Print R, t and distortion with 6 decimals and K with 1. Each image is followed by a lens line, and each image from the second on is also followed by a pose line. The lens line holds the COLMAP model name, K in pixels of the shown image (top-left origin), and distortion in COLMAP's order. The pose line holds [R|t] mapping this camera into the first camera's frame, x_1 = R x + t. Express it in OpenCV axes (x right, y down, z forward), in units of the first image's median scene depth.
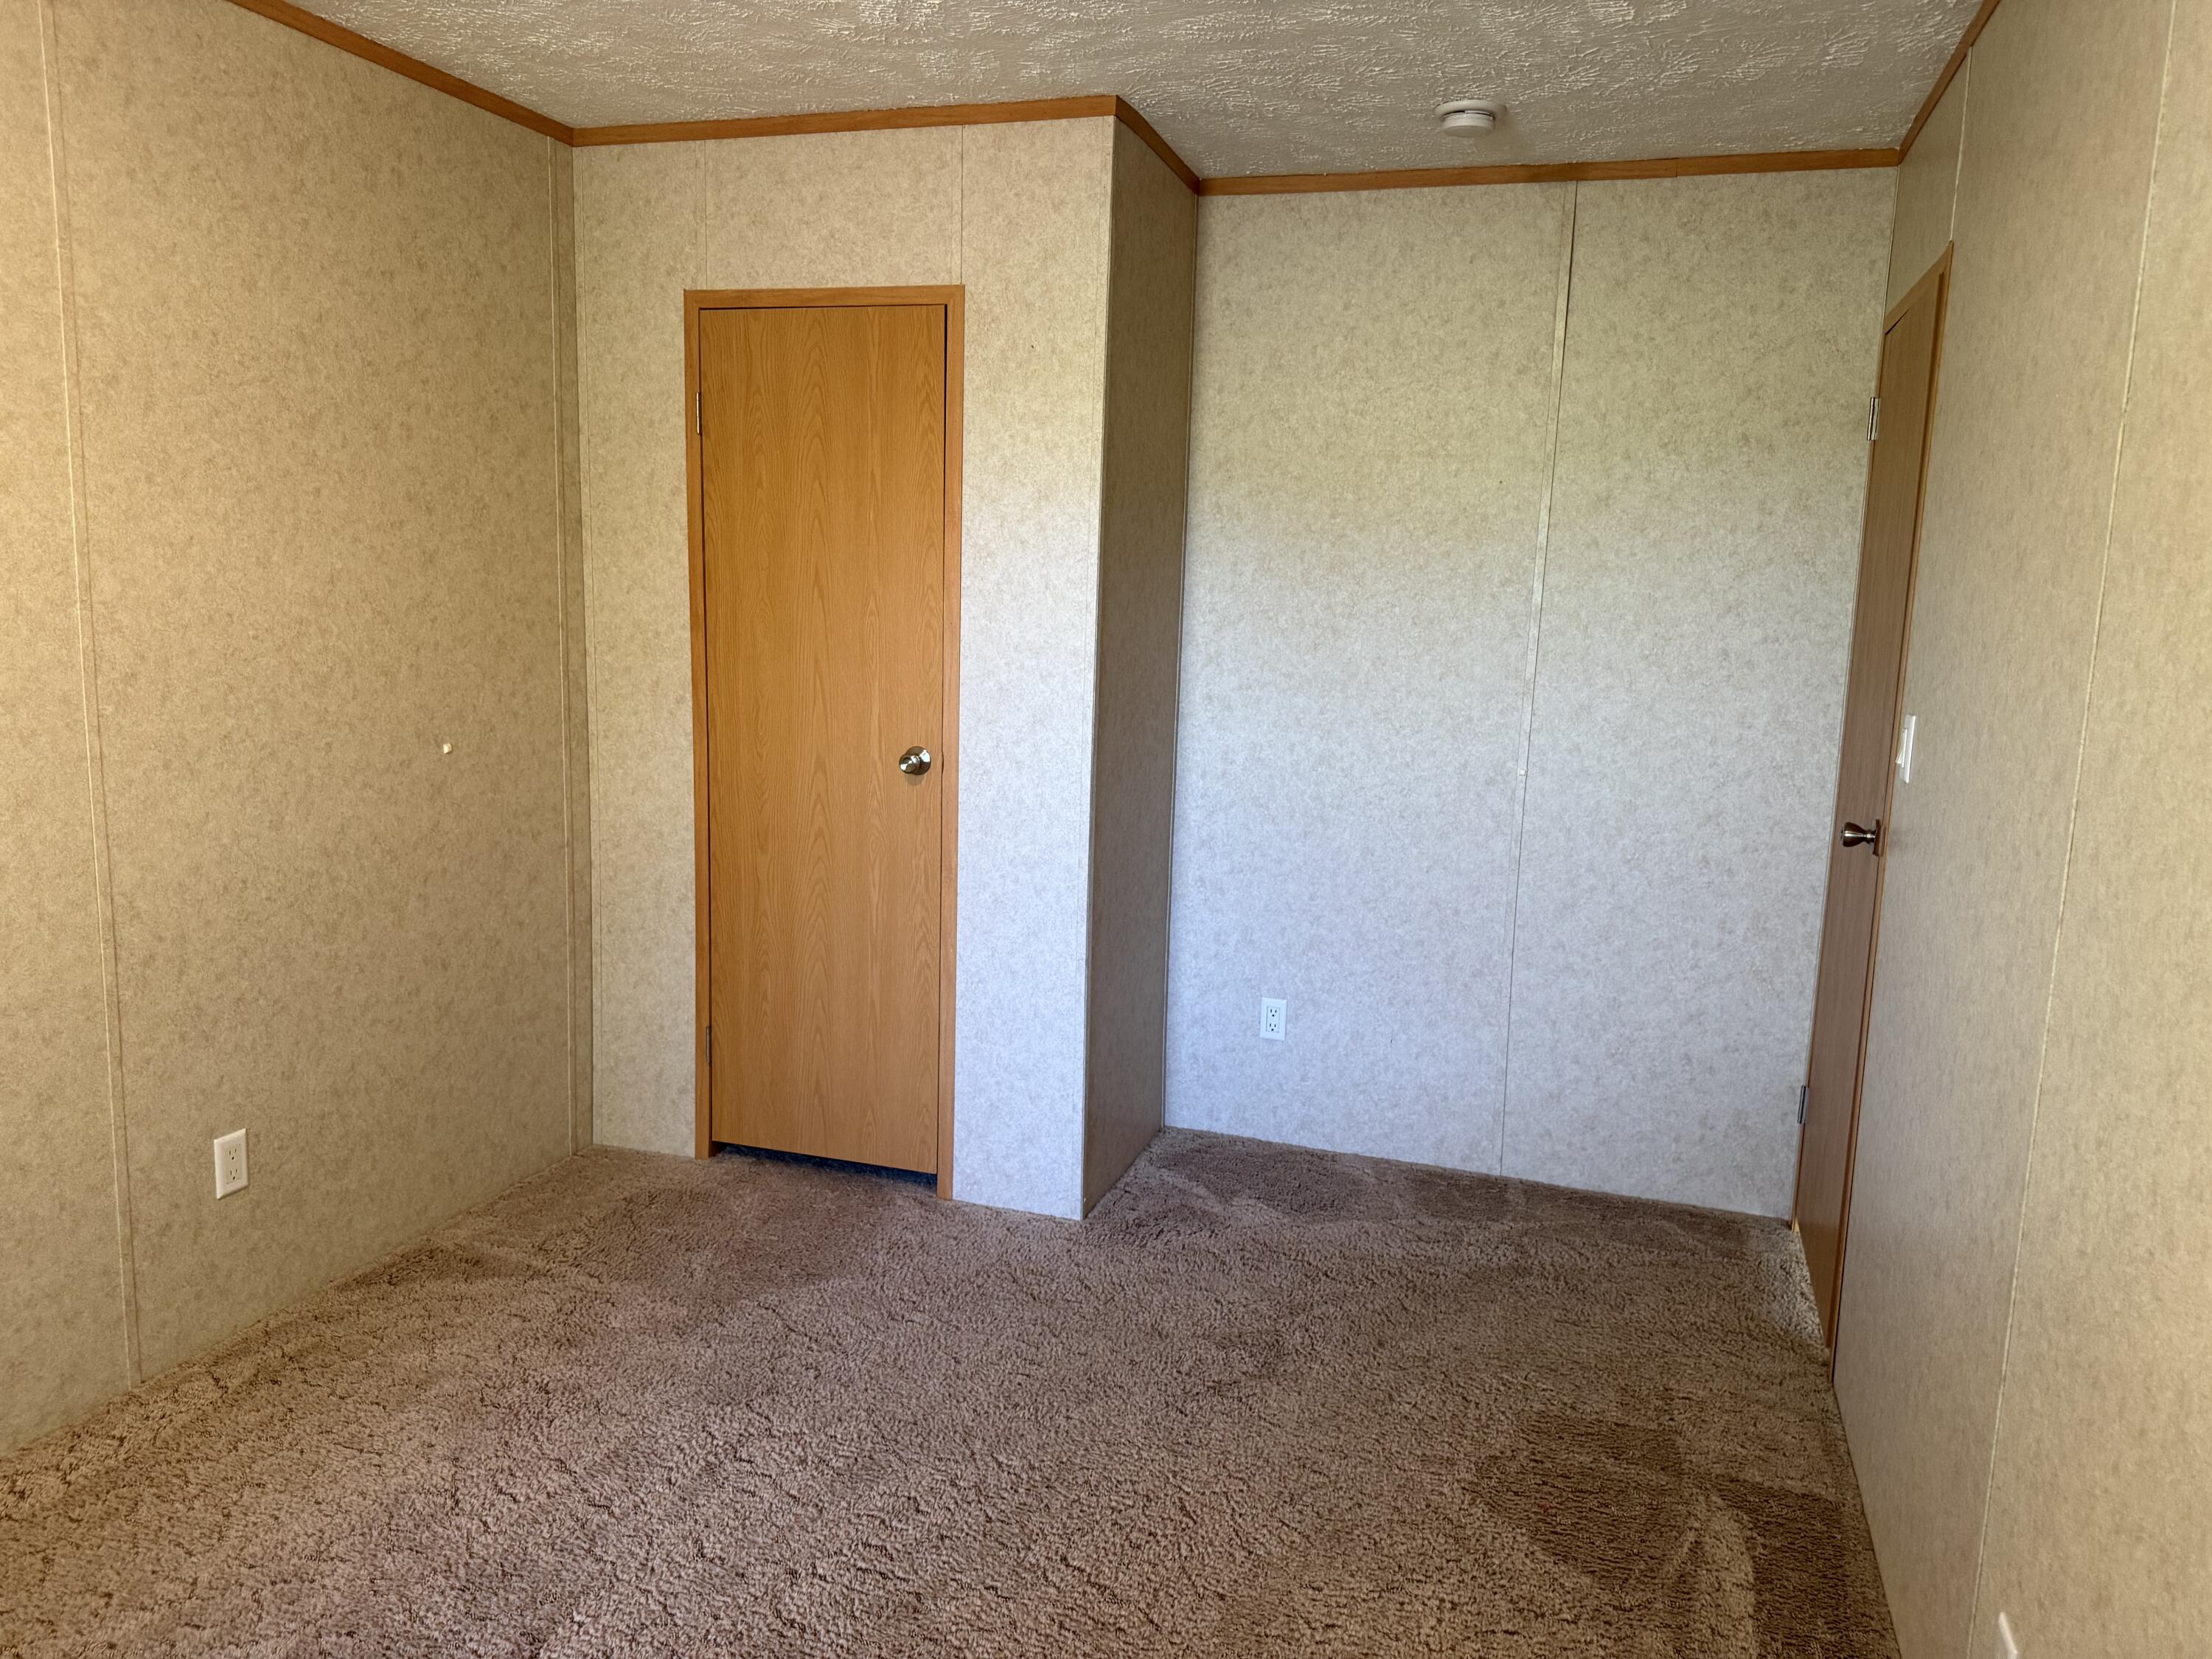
lens RADIAL K [[1564.7, 0, 1096.6], [0, 1564.7, 842.1], [0, 0, 1]] dist [0.157365, -0.320821]
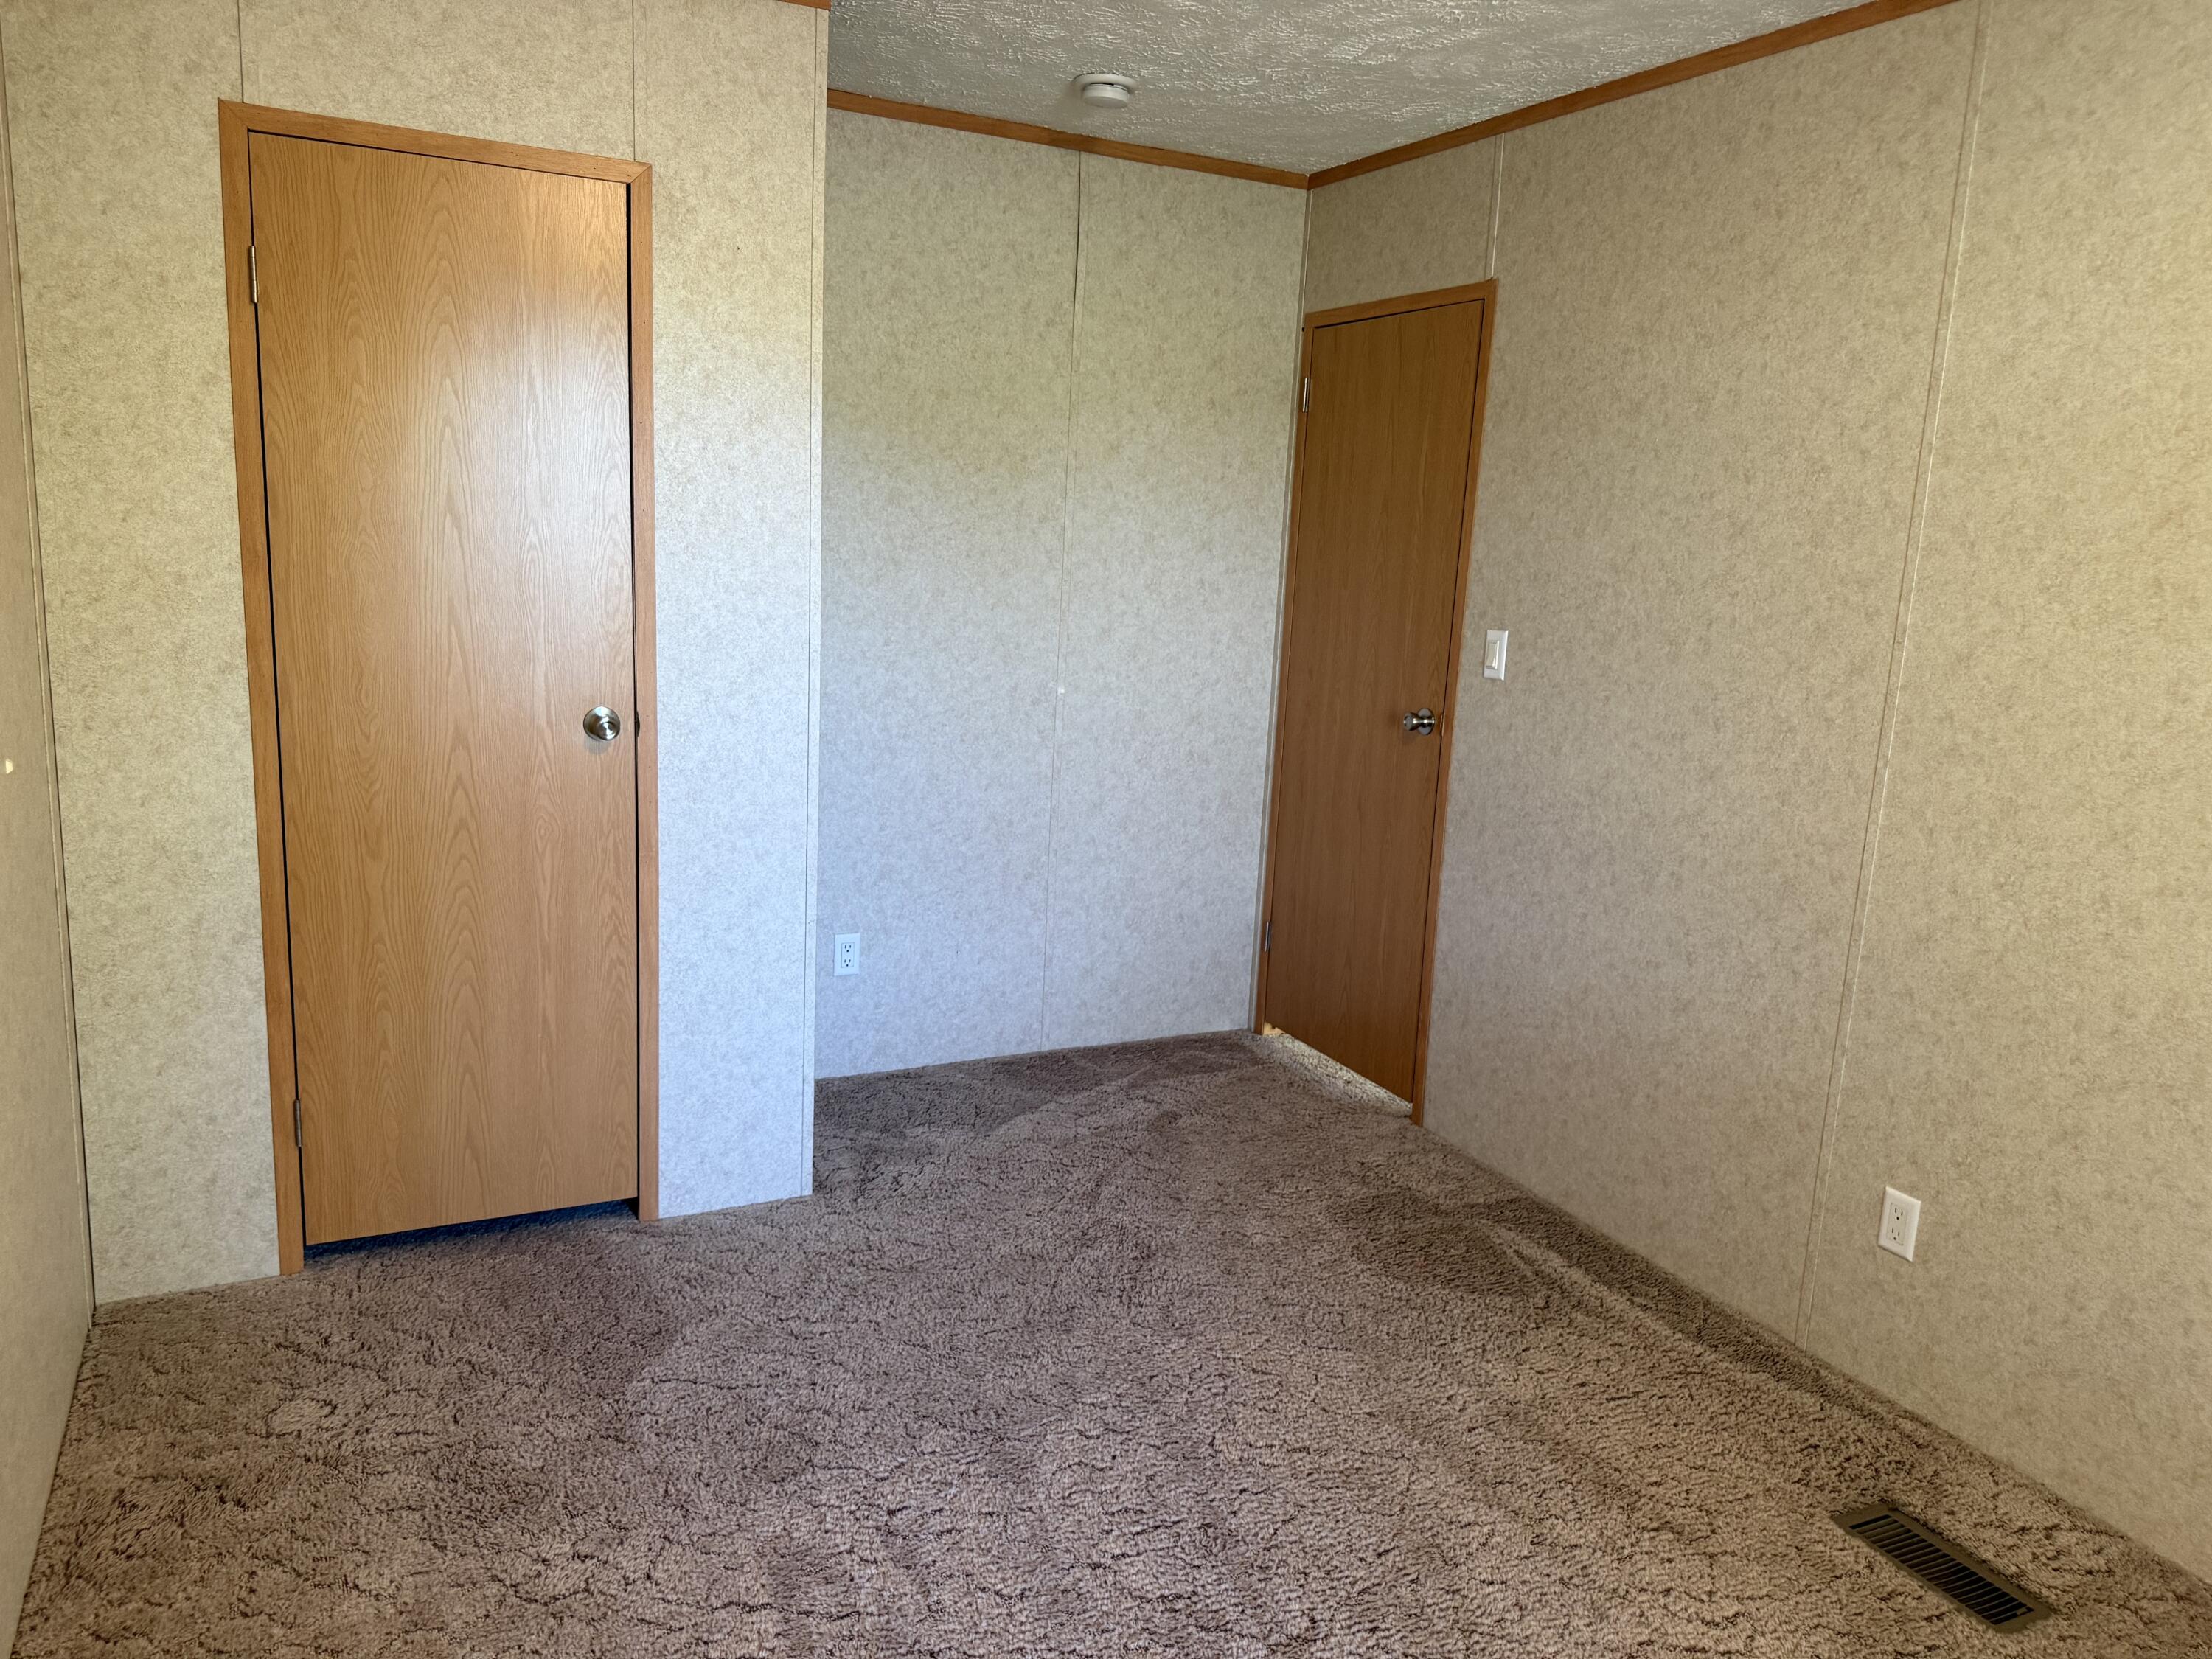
lens RADIAL K [[1564.7, 0, 1096.6], [0, 1564.7, 842.1], [0, 0, 1]] dist [0.157365, -0.320821]
pose [[0.696653, -0.135953, 0.704409, -0.521597], [0.090336, 0.990688, 0.101864, -0.050267], [-0.711698, -0.007330, 0.702447, 0.206652]]
